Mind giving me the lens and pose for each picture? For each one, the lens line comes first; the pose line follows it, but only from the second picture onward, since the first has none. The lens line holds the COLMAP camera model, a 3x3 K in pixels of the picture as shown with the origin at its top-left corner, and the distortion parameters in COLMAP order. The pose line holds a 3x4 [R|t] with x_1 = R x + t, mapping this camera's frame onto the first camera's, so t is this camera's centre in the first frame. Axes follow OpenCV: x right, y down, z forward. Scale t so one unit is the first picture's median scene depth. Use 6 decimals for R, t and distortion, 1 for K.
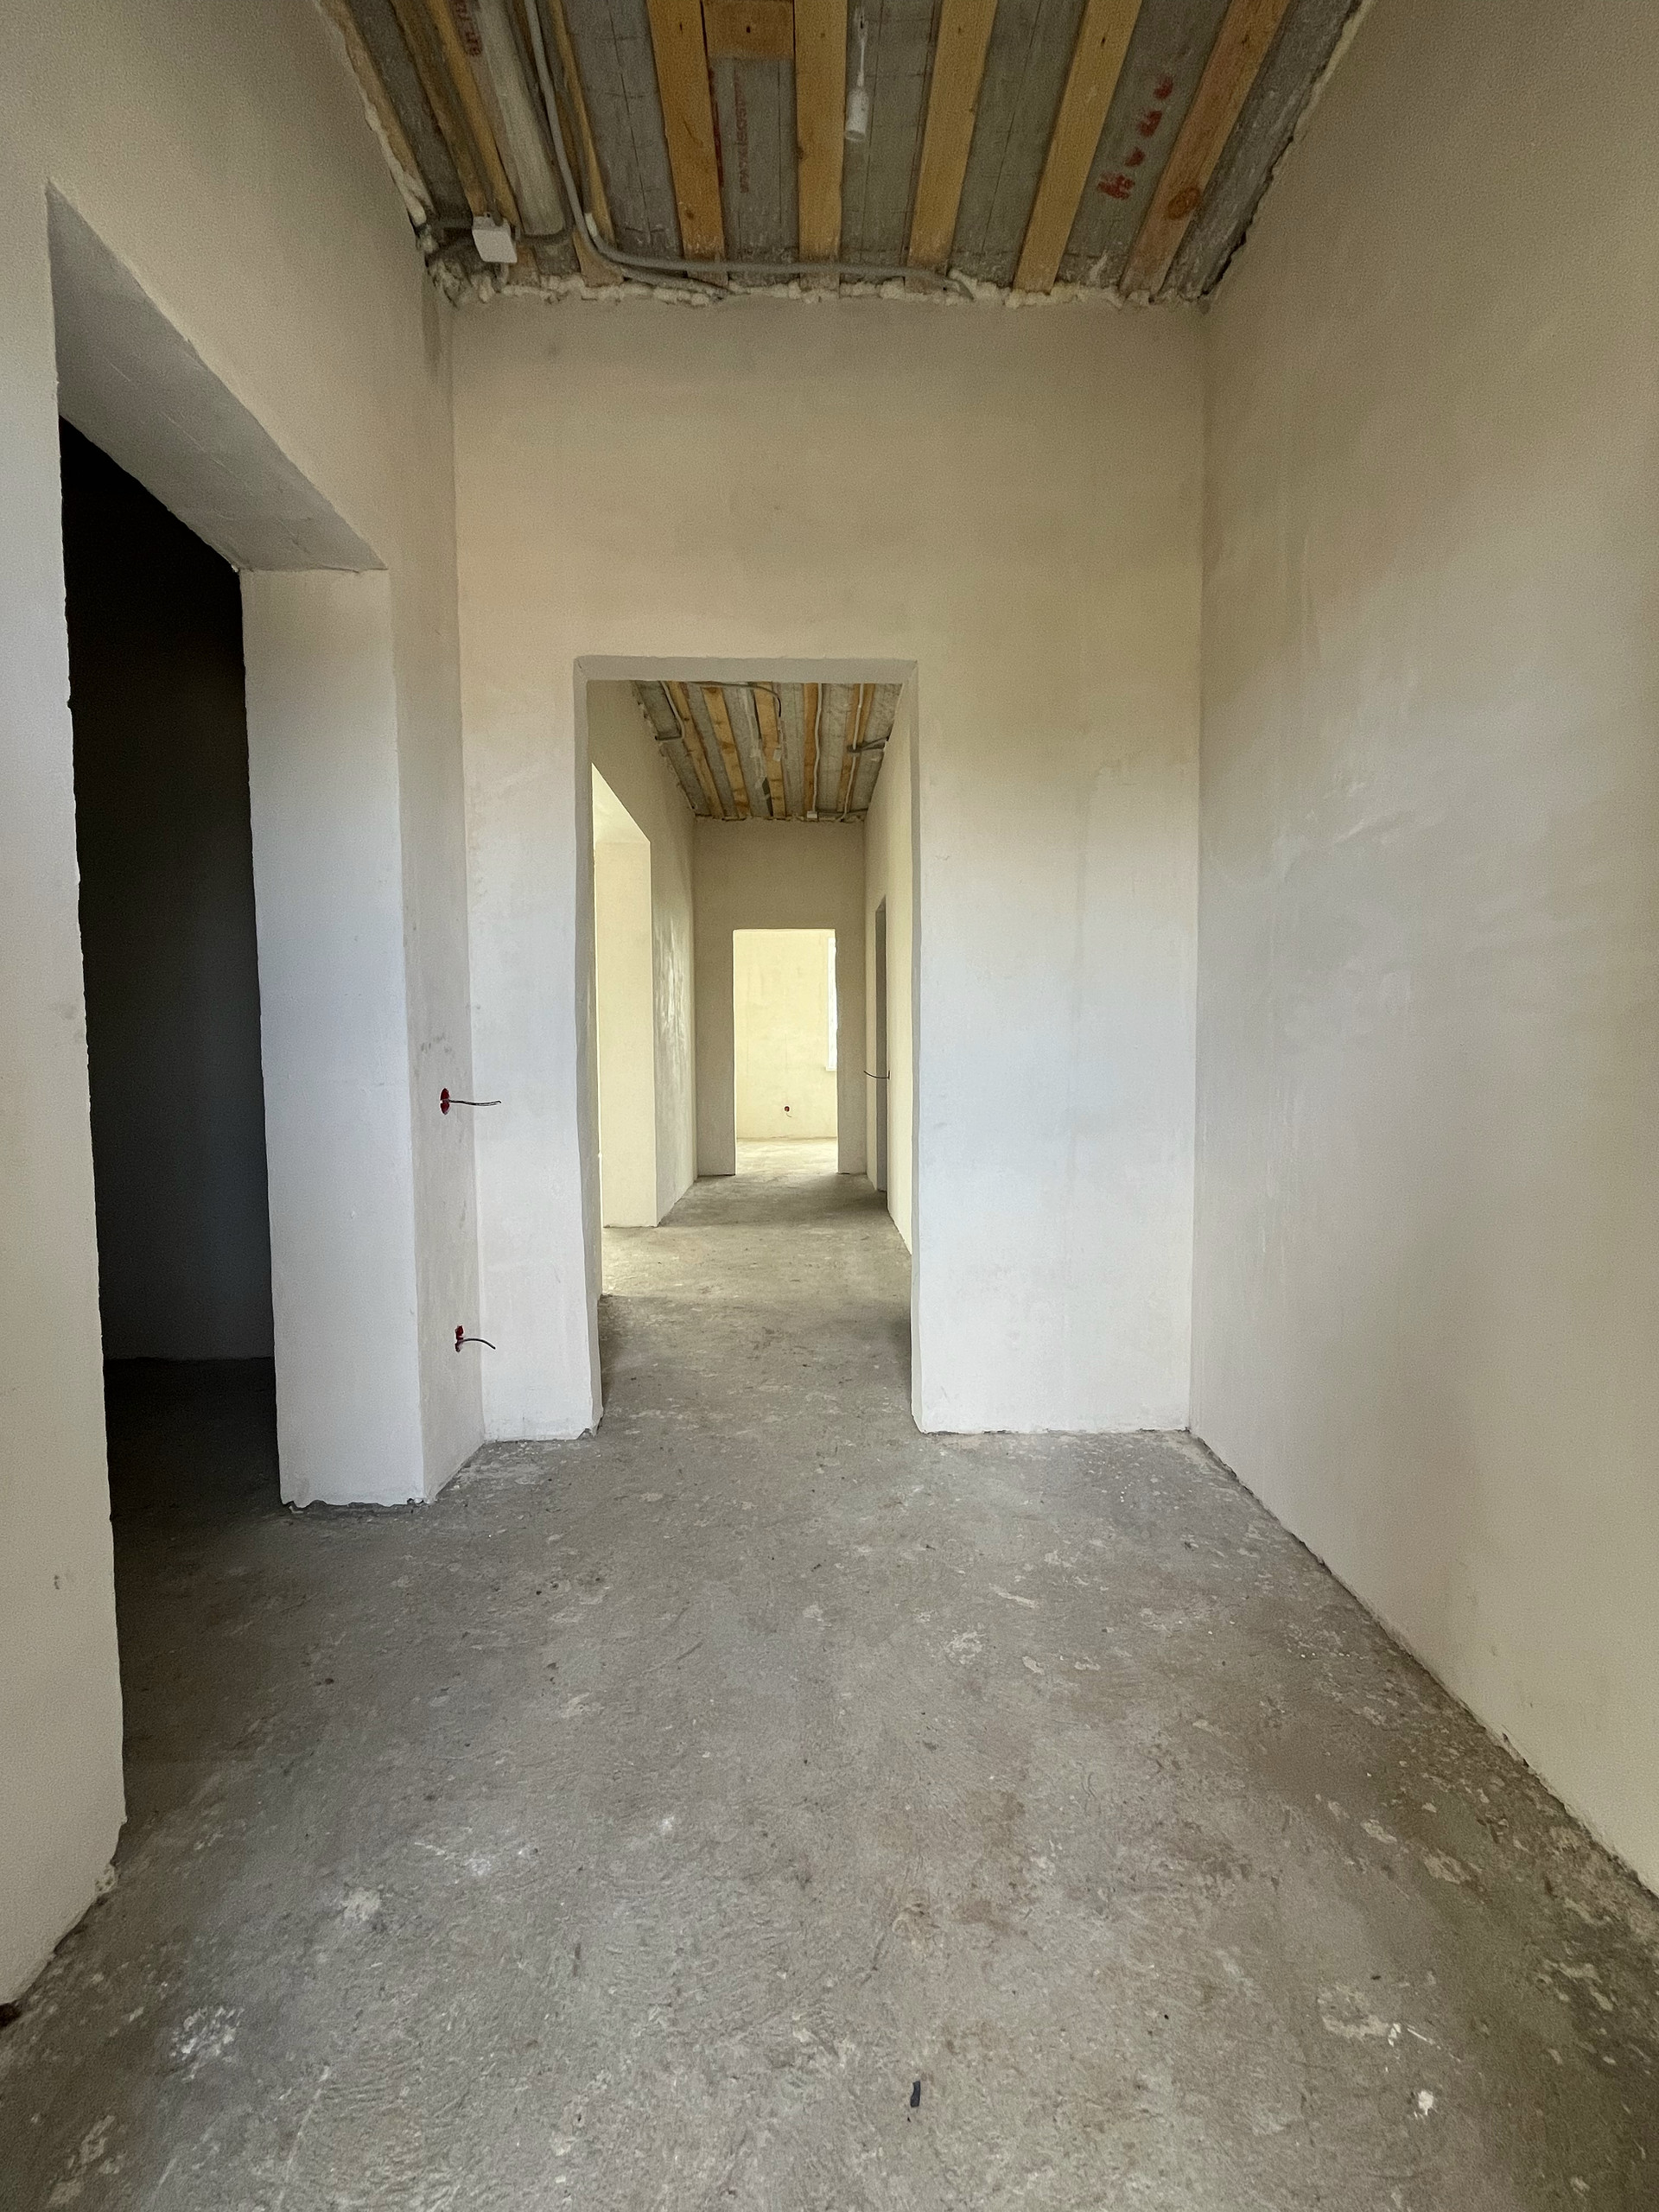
lens RADIAL K [[901.5, 0, 824.2], [0, 901.5, 1102.6], [0, 0, 1]] dist [-0.001922, 0.000226]
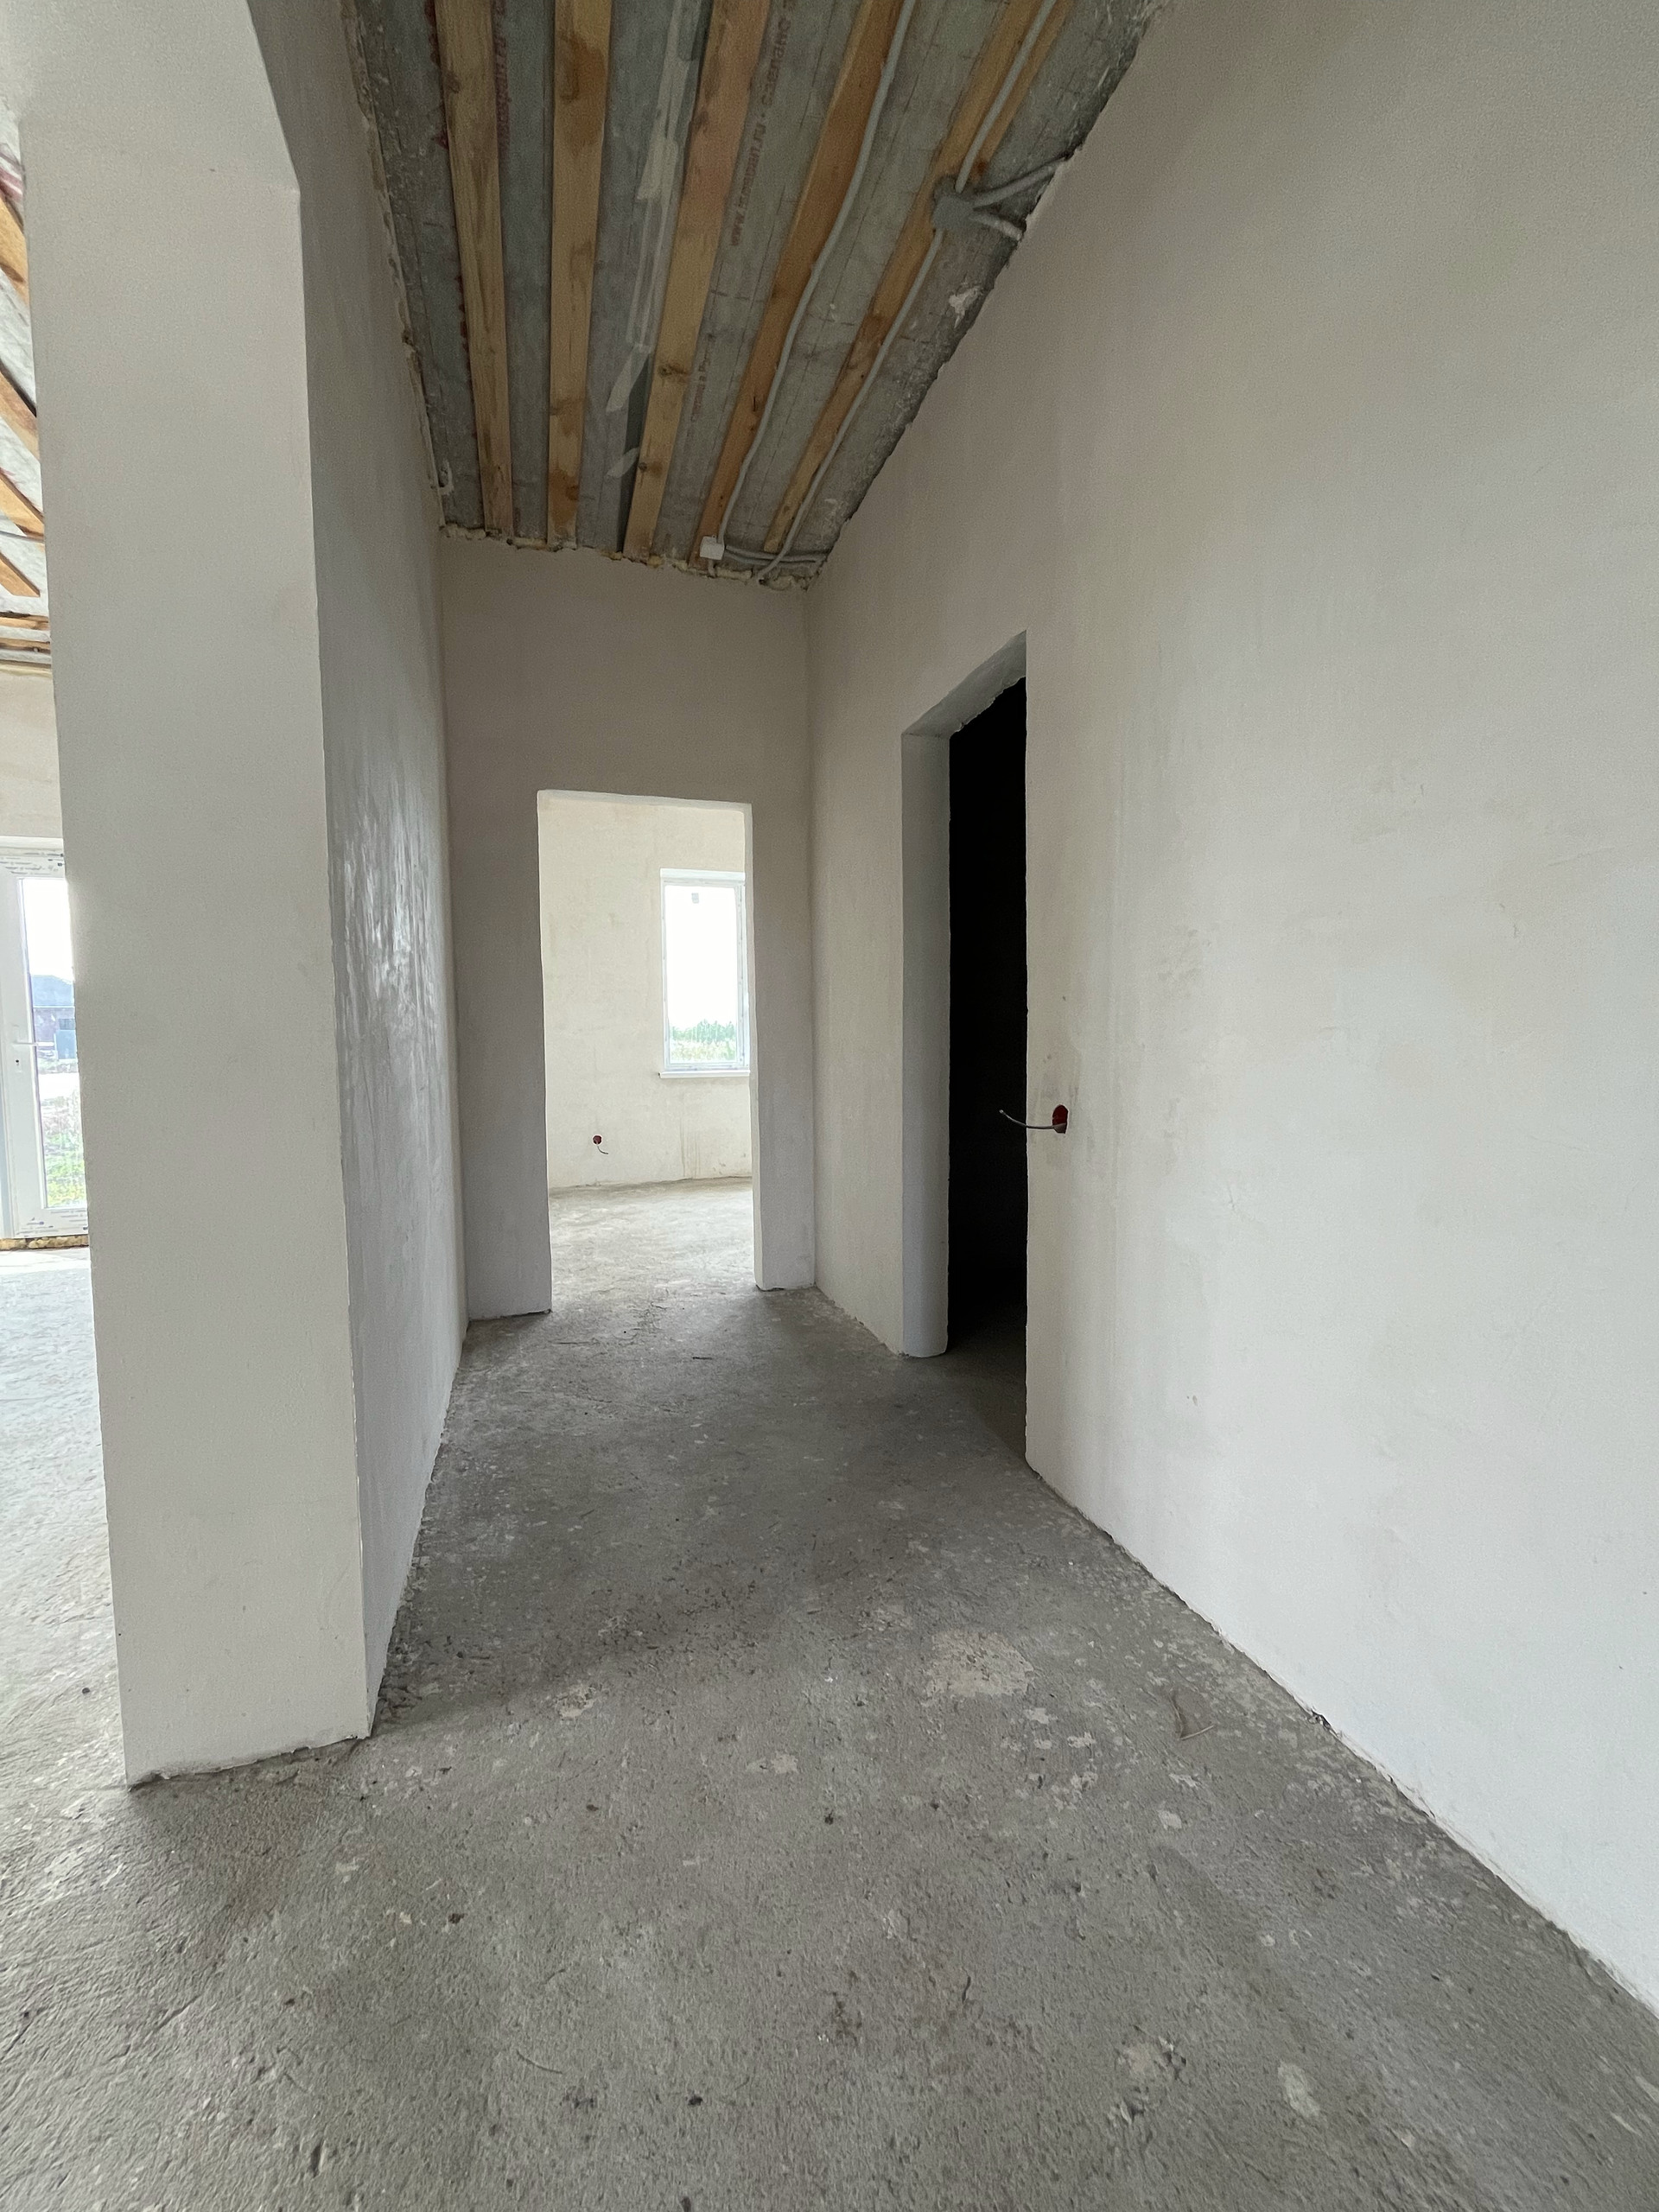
lens RADIAL K [[901.5, 0, 825.3], [0, 901.5, 1105.0], [0, 0, 1]] dist [-0.001922, 0.000226]
pose [[0.959908, -0.019363, 0.279646, -0.306572], [0.016733, 0.999790, 0.011791, -0.104923], [-0.279815, -0.006639, 0.960031, 1.711091]]
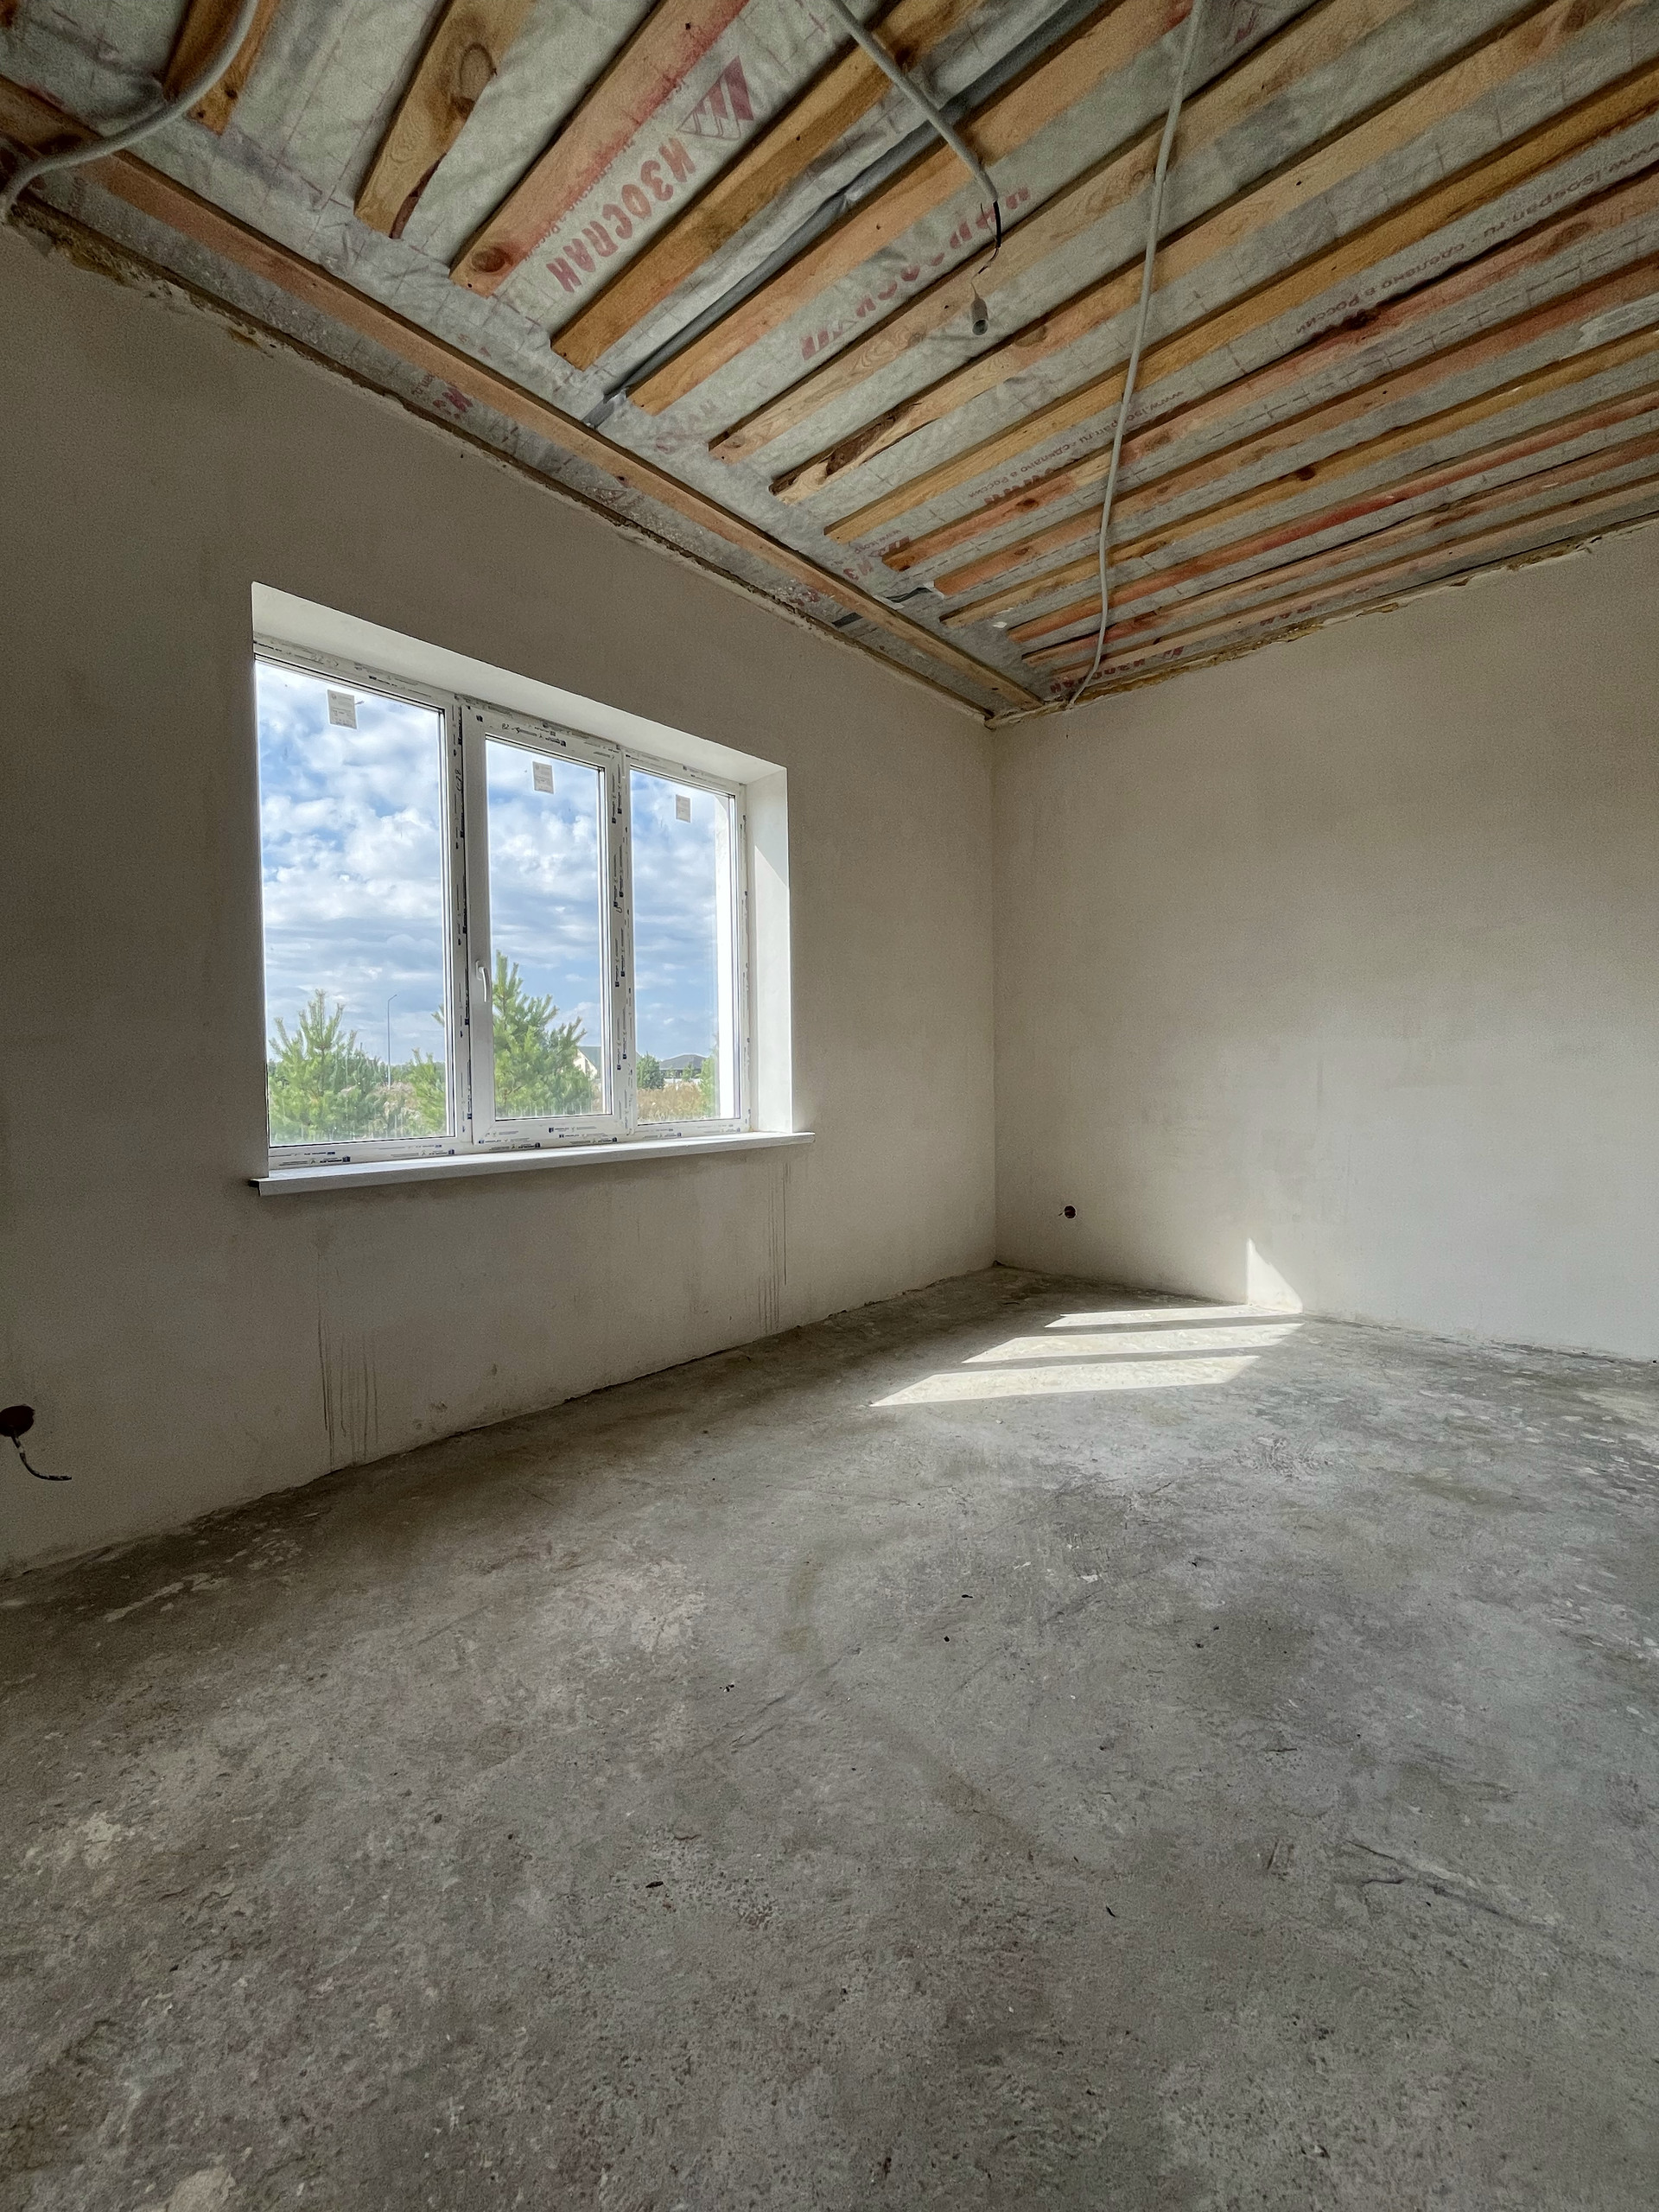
lens RADIAL K [[901.5, 0, 829.6], [0, 901.5, 1100.8], [0, 0, 1]] dist [-0.001922, 0.000226]
pose [[0.681048, -0.015247, 0.732080, -0.301393], [0.042693, 0.998909, -0.018913, -0.170425], [-0.730994, 0.044135, 0.680956, 2.715194]]
